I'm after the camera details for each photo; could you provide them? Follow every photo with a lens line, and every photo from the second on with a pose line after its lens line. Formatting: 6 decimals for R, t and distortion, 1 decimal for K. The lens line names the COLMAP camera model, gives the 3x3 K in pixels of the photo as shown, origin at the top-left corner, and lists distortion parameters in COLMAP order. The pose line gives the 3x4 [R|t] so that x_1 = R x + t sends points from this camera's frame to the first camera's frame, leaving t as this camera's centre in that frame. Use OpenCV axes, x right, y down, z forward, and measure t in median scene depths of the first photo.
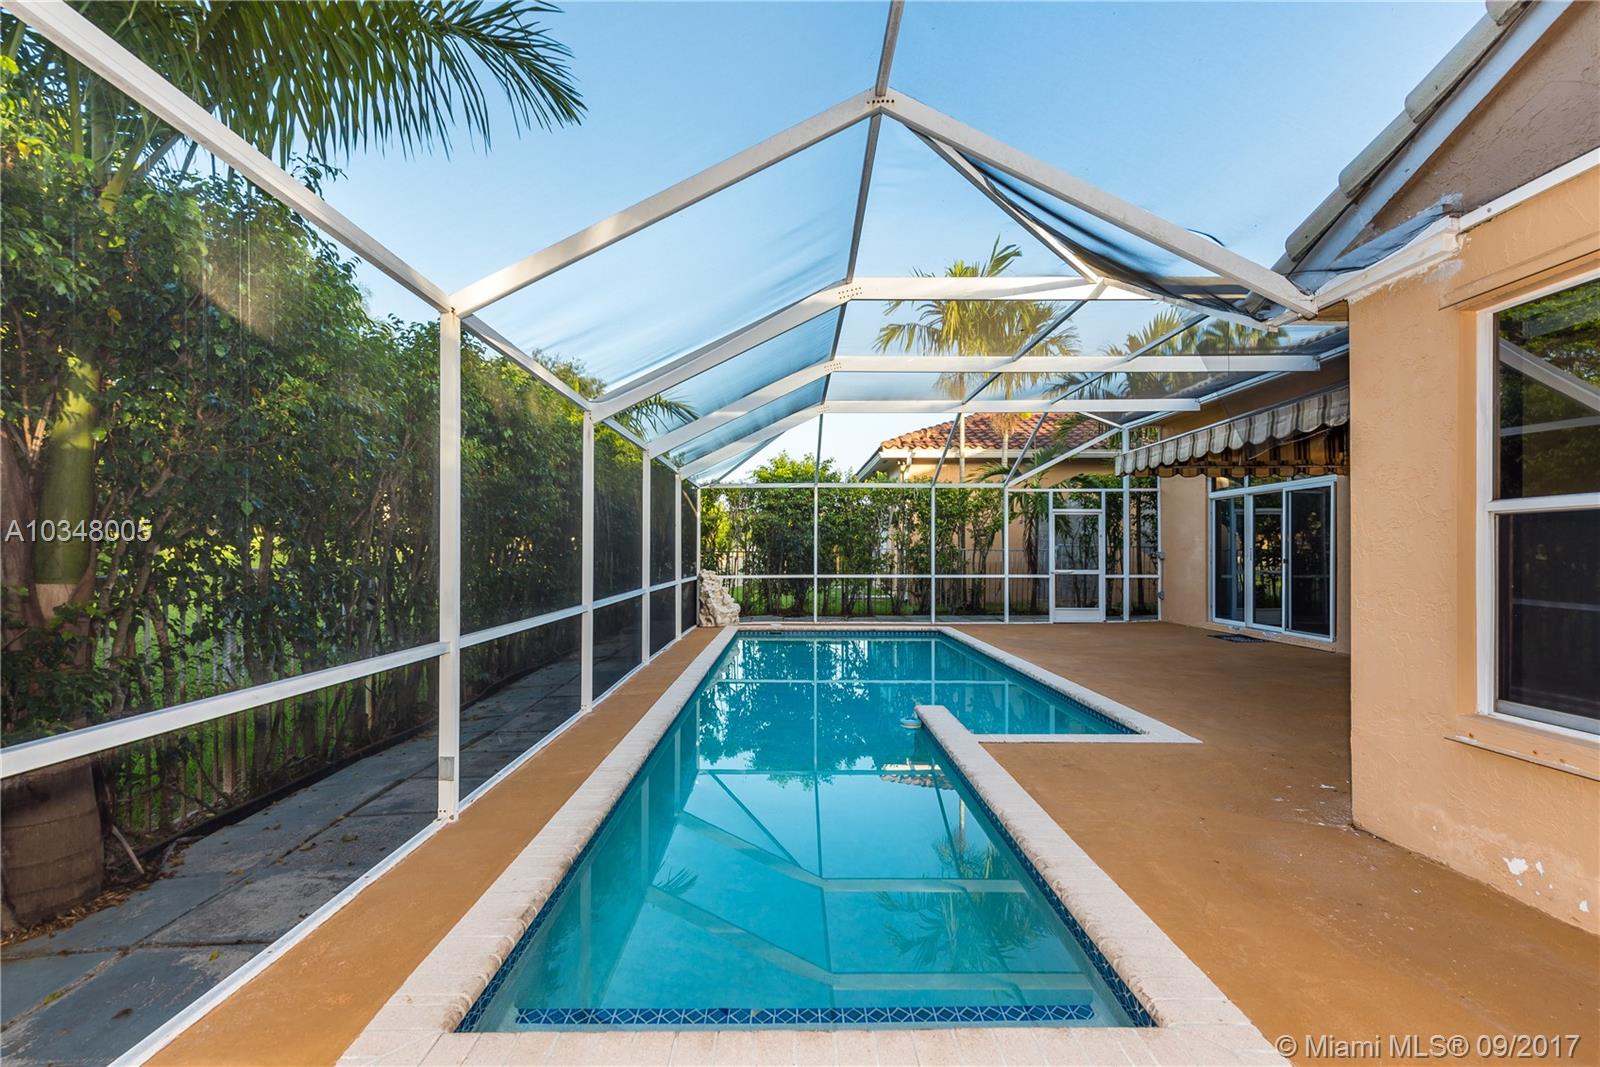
lens RADIAL K [[710.8, 0, 803.2], [0, 710.8, 541.7], [0, 0, 1]] dist [0.013251, 0.000145]
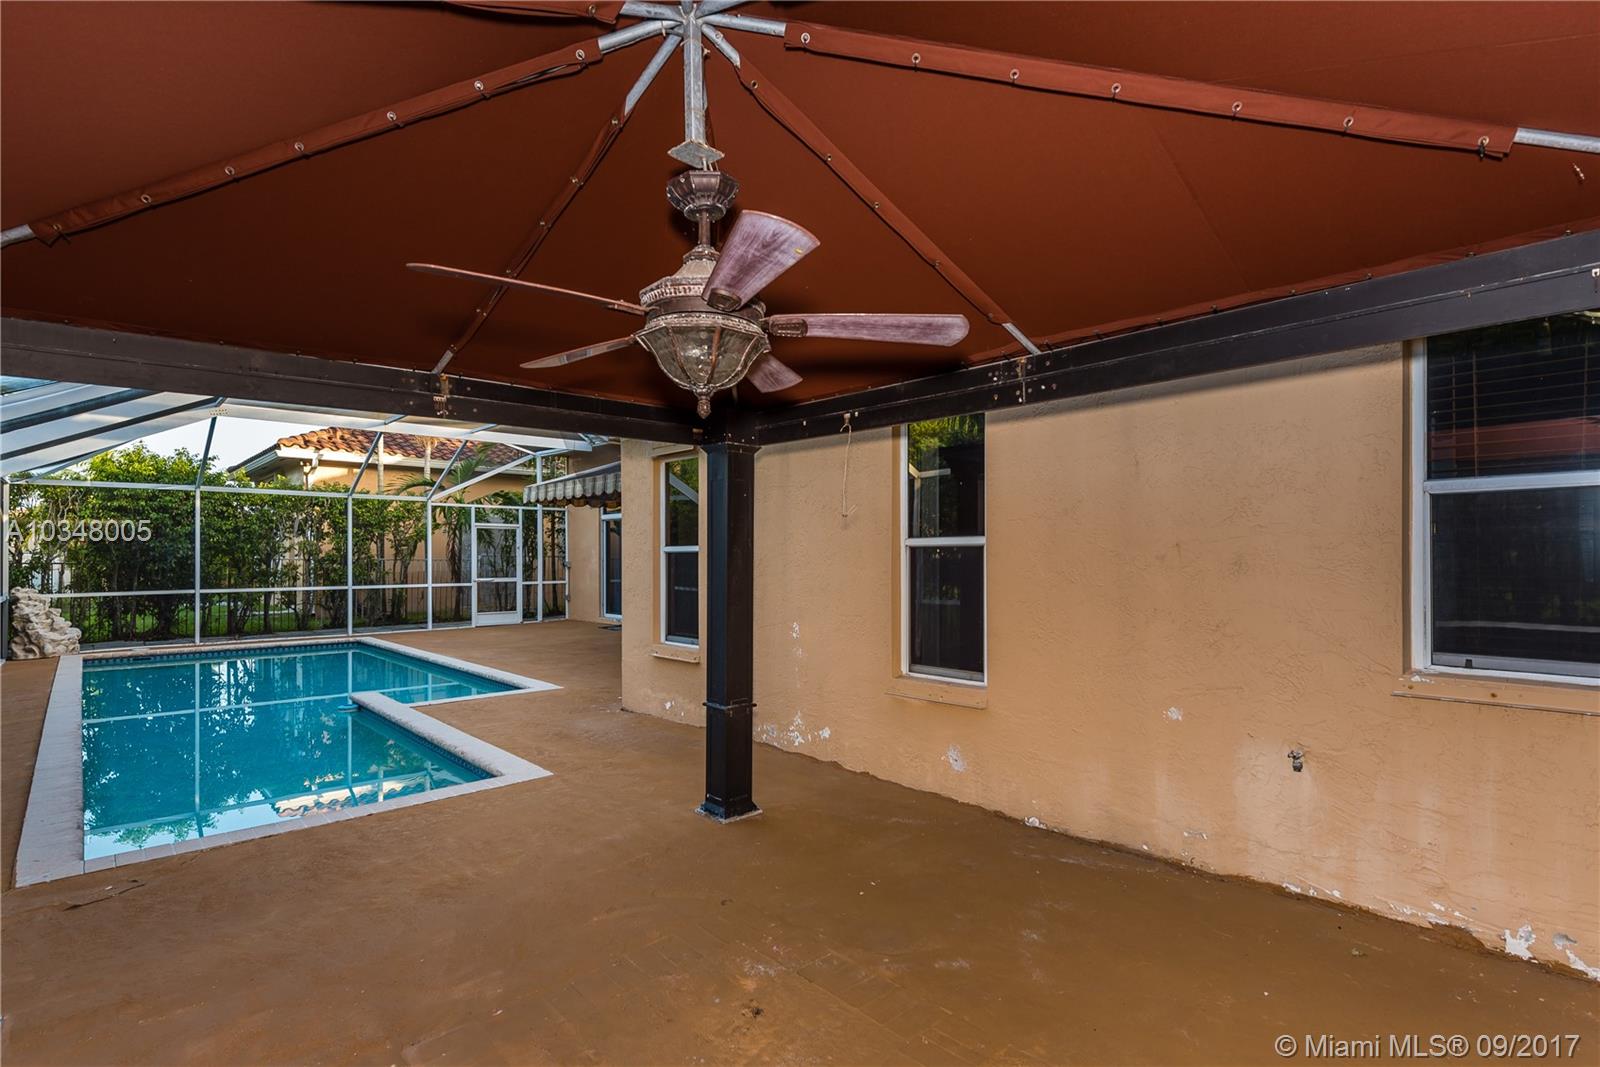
lens RADIAL K [[748.3, 0, 801.8], [0, 748.3, 561.3], [0, 0, 1]] dist [0.002250, 0.000394]
pose [[0.737809, -0.005657, 0.674986, -0.049513], [-0.007691, 0.999830, 0.016786, -0.008845], [-0.674966, -0.017576, 0.737640, -0.167580]]
